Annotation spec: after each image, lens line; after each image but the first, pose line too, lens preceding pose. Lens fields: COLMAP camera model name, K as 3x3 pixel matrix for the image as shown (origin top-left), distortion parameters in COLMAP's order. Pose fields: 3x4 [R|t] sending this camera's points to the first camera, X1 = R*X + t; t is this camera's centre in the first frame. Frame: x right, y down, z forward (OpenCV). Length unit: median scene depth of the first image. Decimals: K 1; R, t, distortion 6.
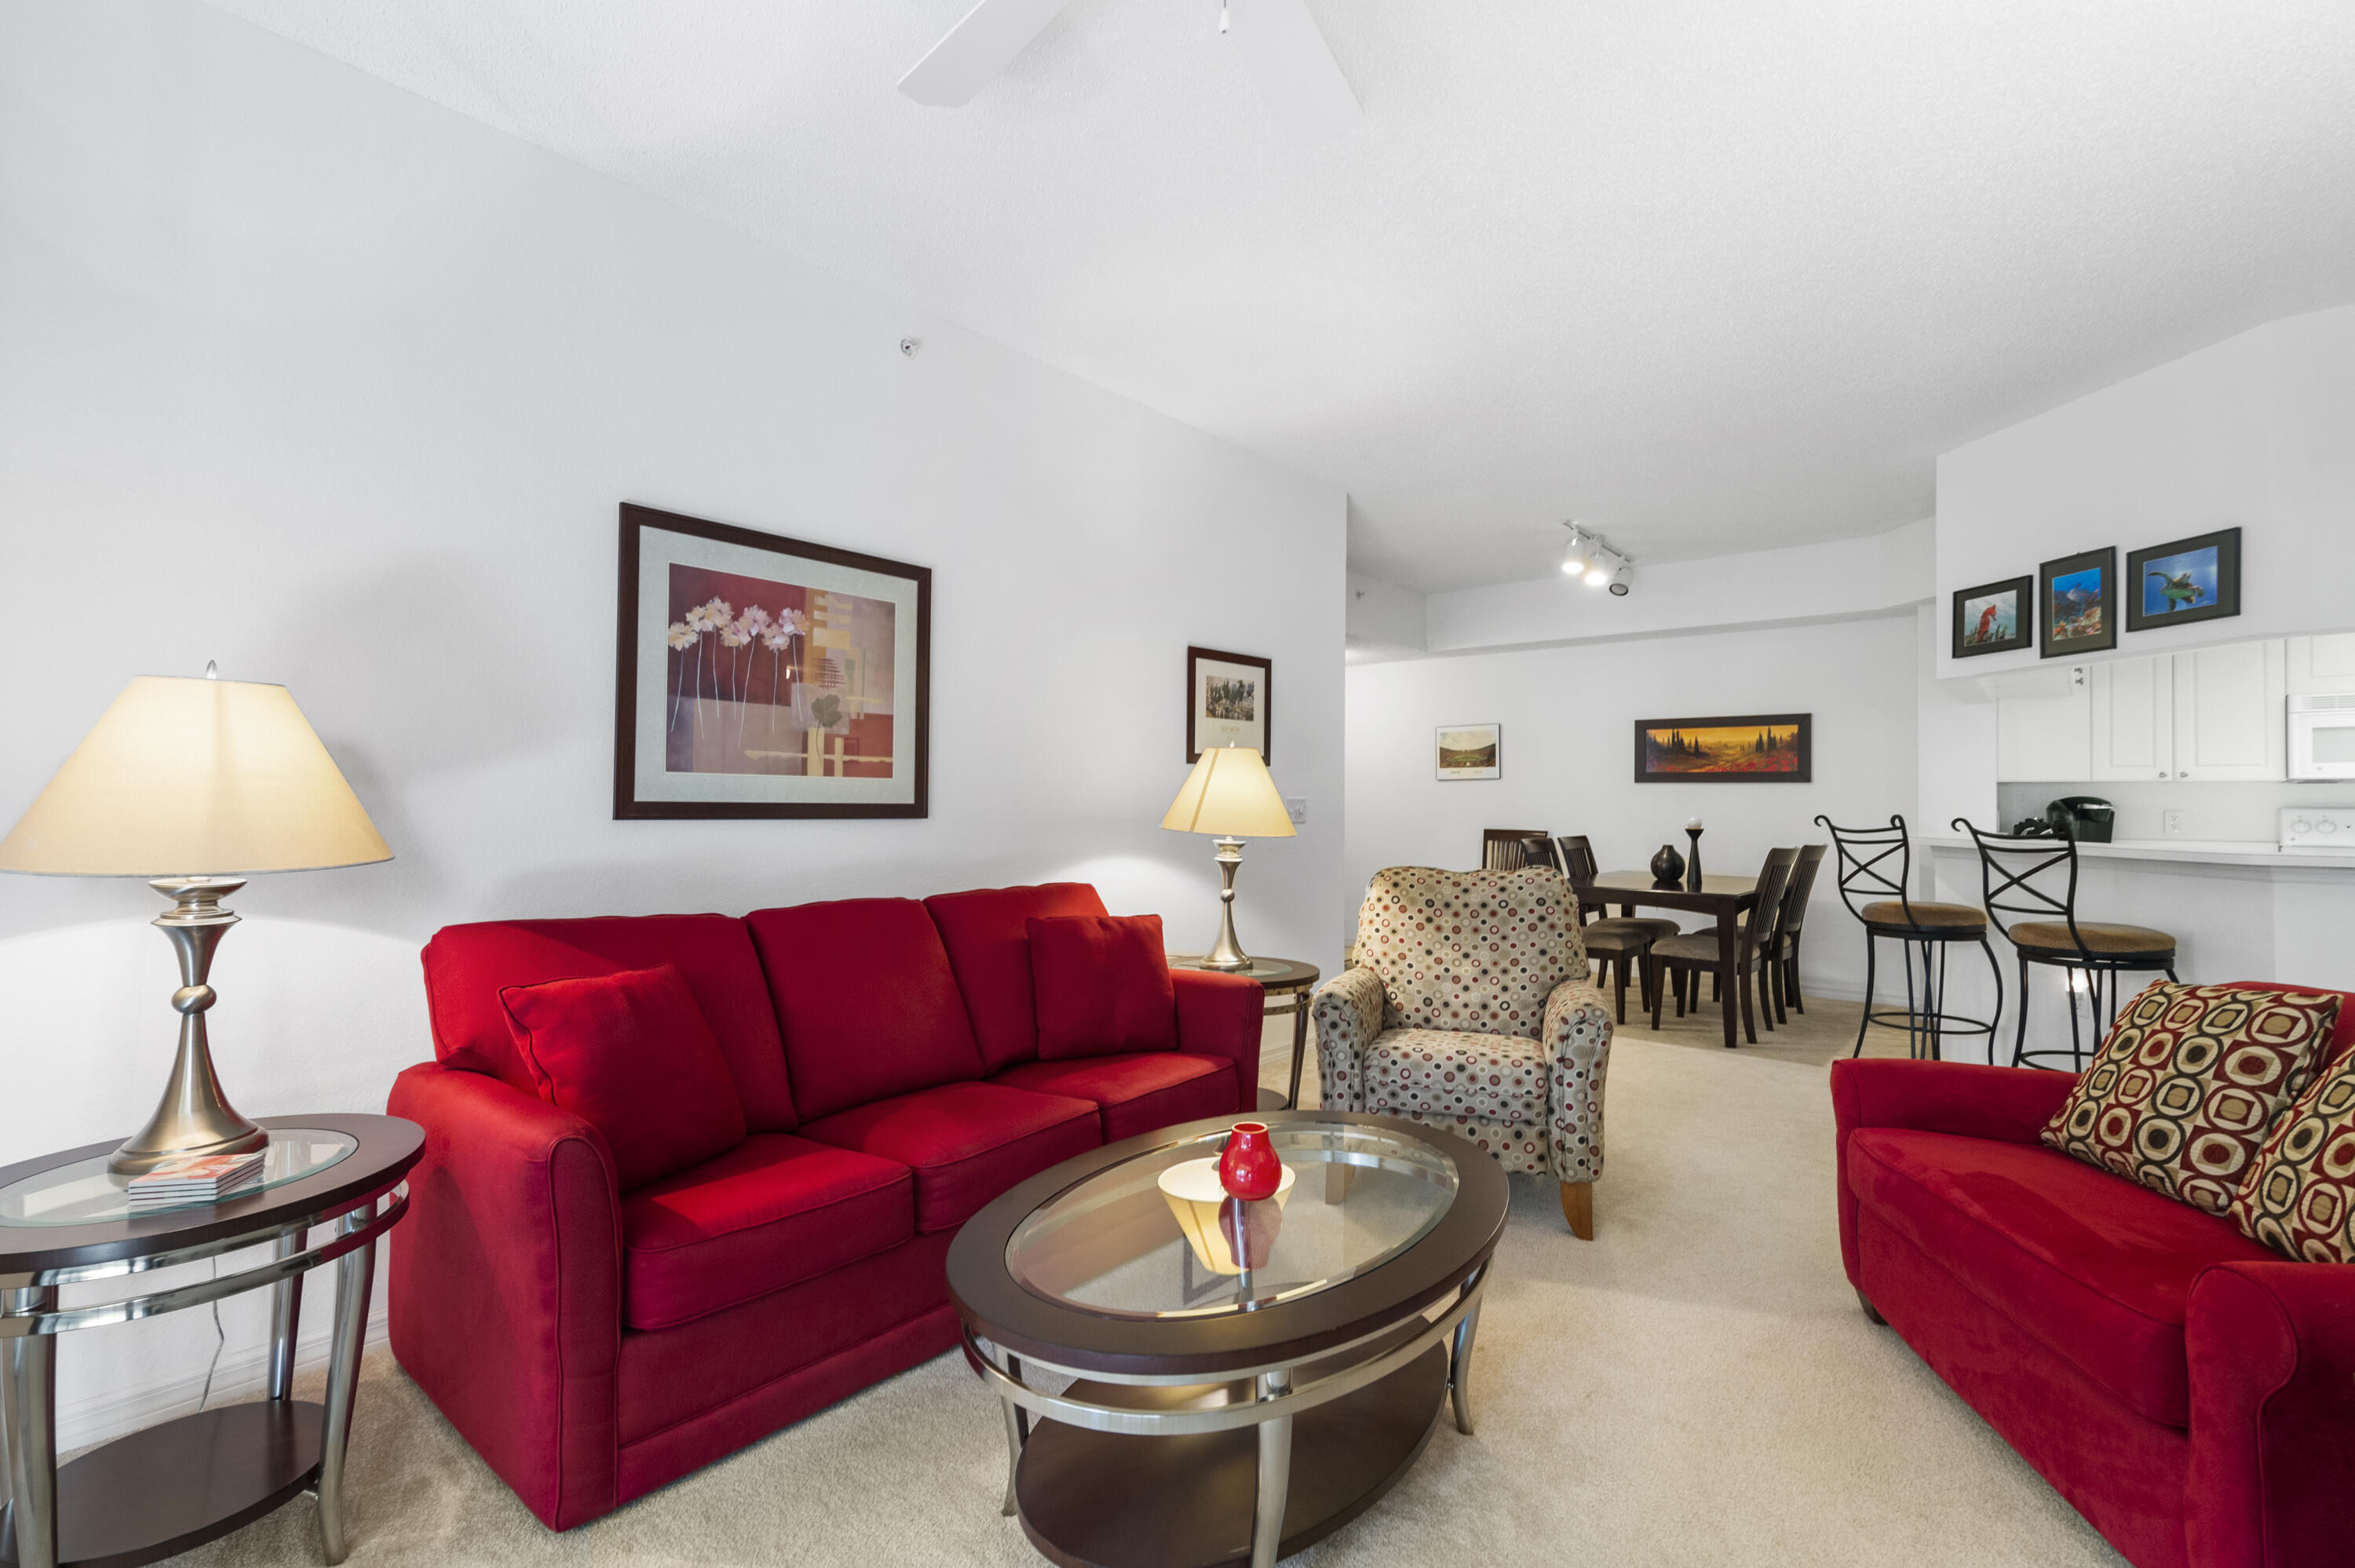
lens RADIAL K [[1076.0, 0, 1170.3], [0, 1076.0, 783.6], [0, 0, 1]] dist [0.017442, -0.000632]
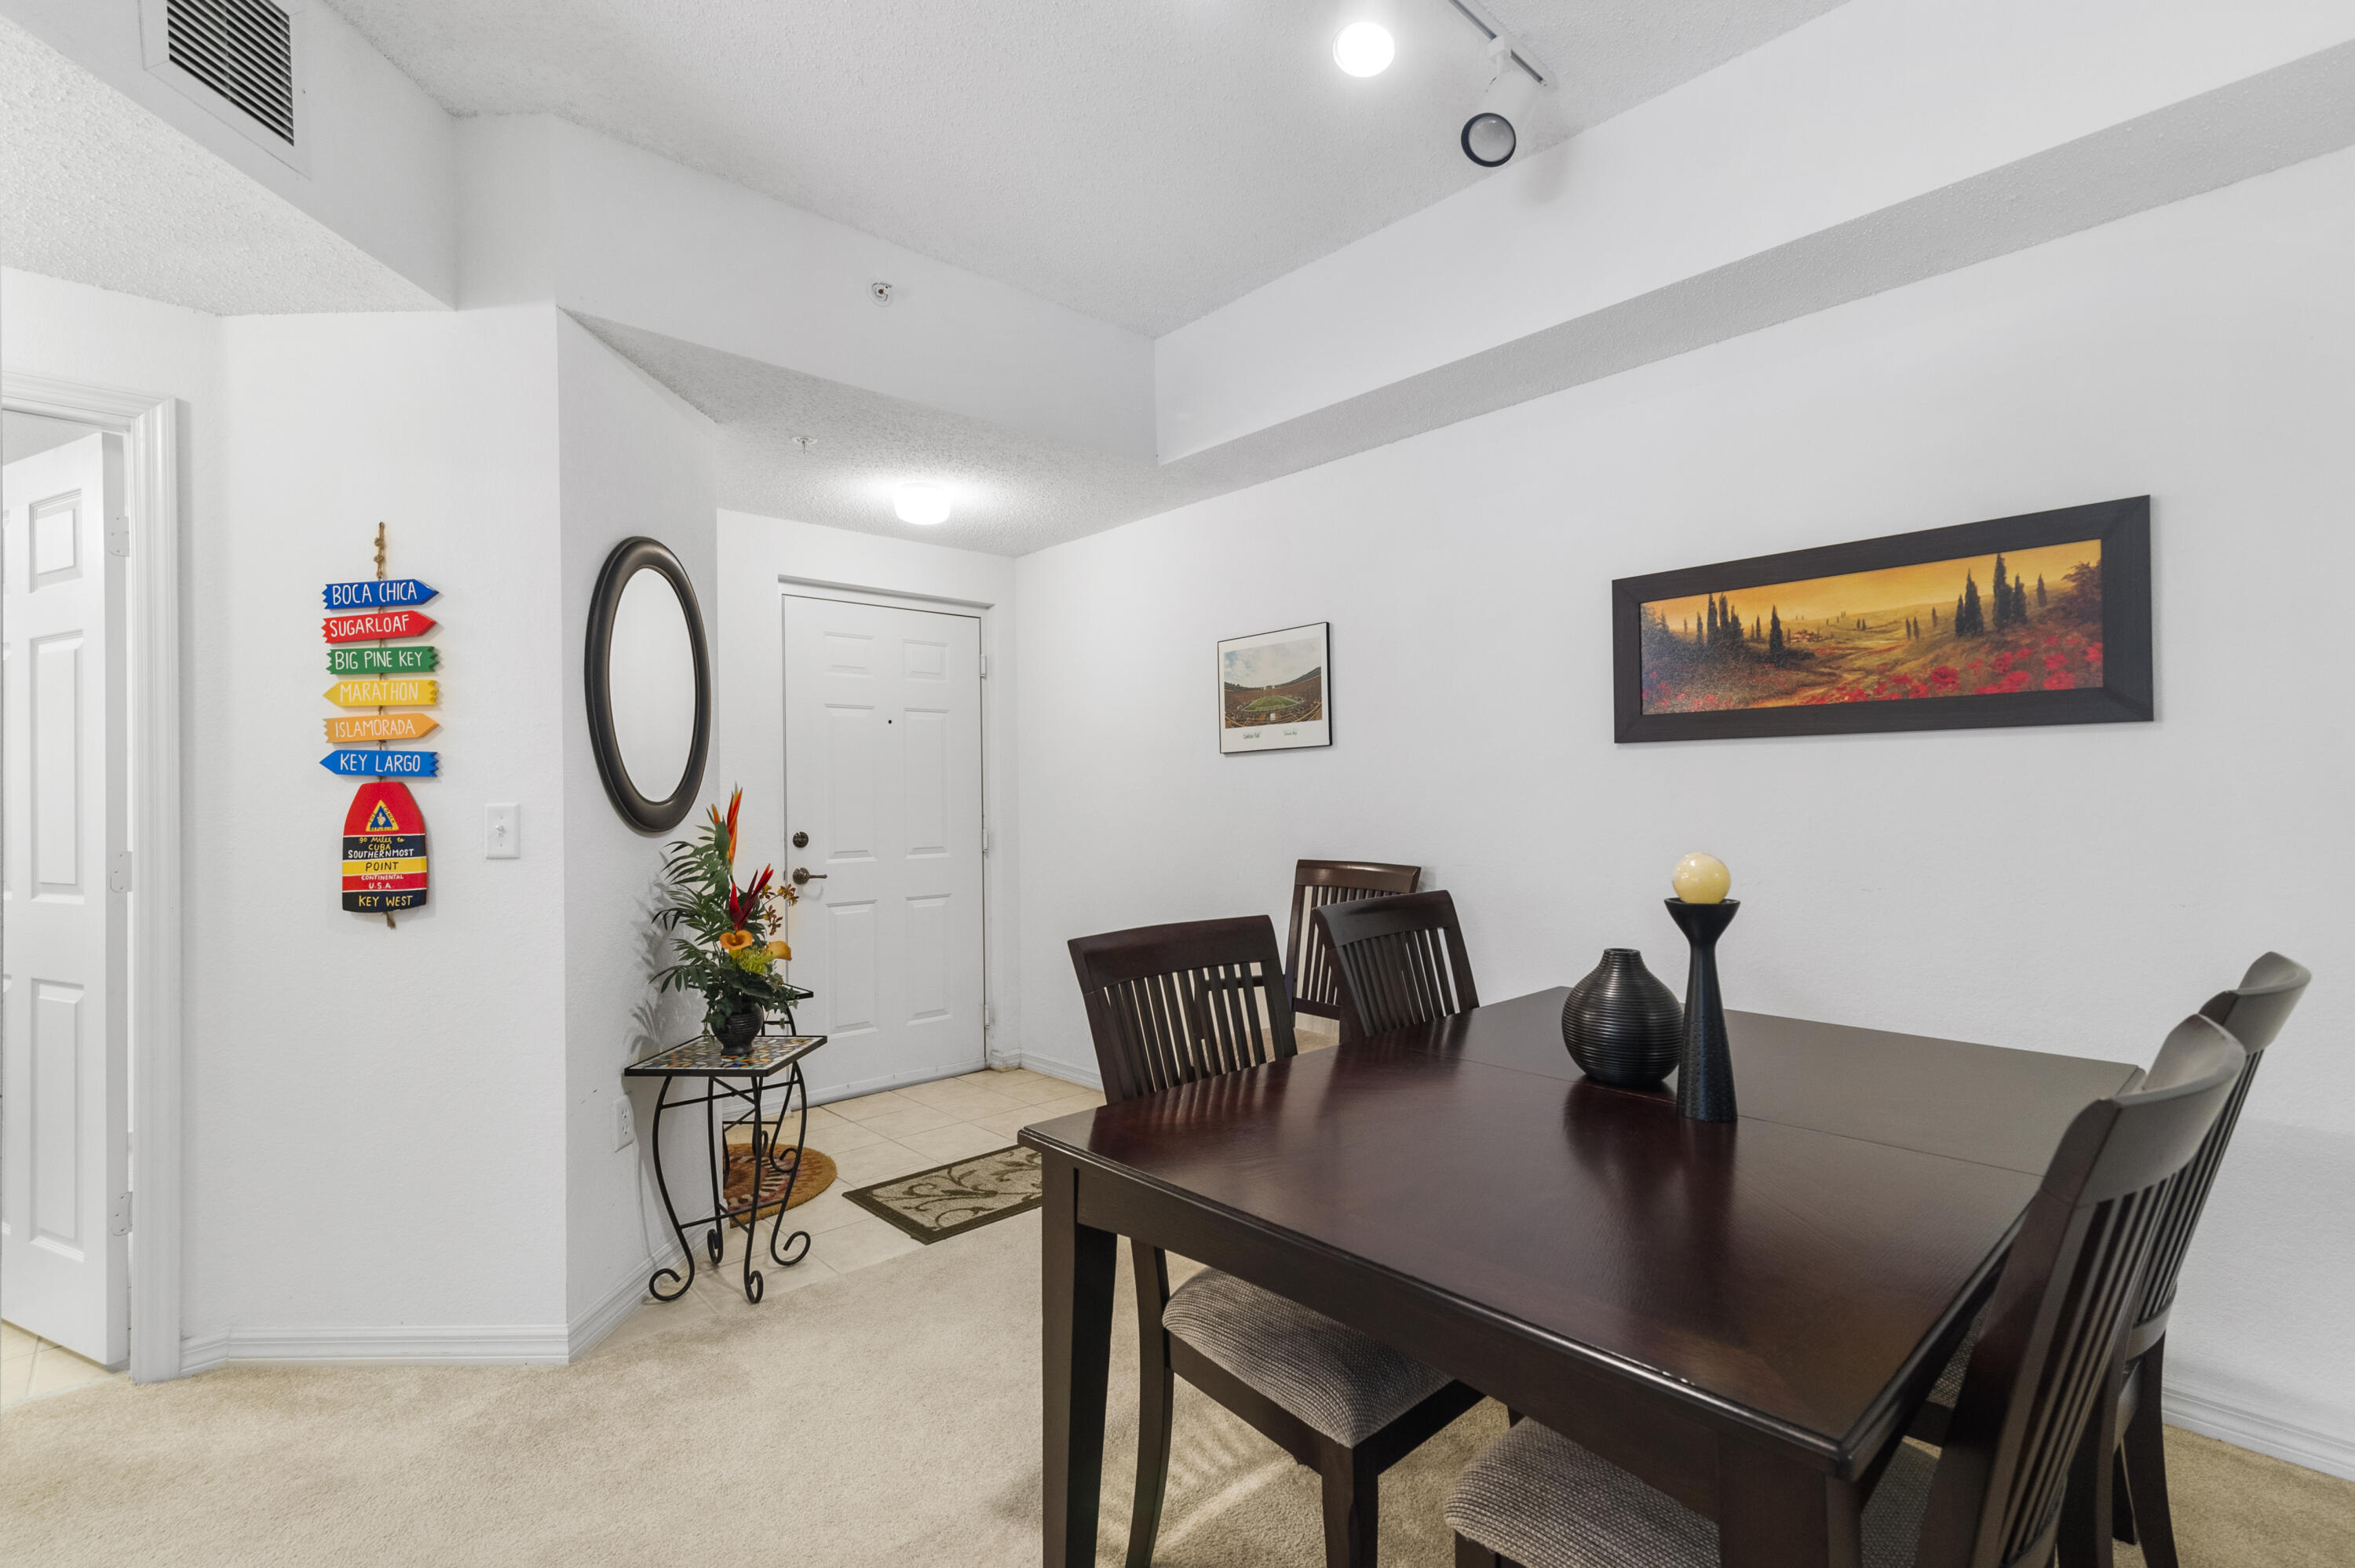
lens RADIAL K [[1076.0, 0, 1170.3], [0, 1076.0, 783.6], [0, 0, 1]] dist [0.017442, -0.000632]
pose [[0.991523, -0.021455, -0.128149, 0.685353], [0.021931, 0.999757, 0.002302, 0.019598], [0.128069, -0.005093, 0.991752, 1.271891]]
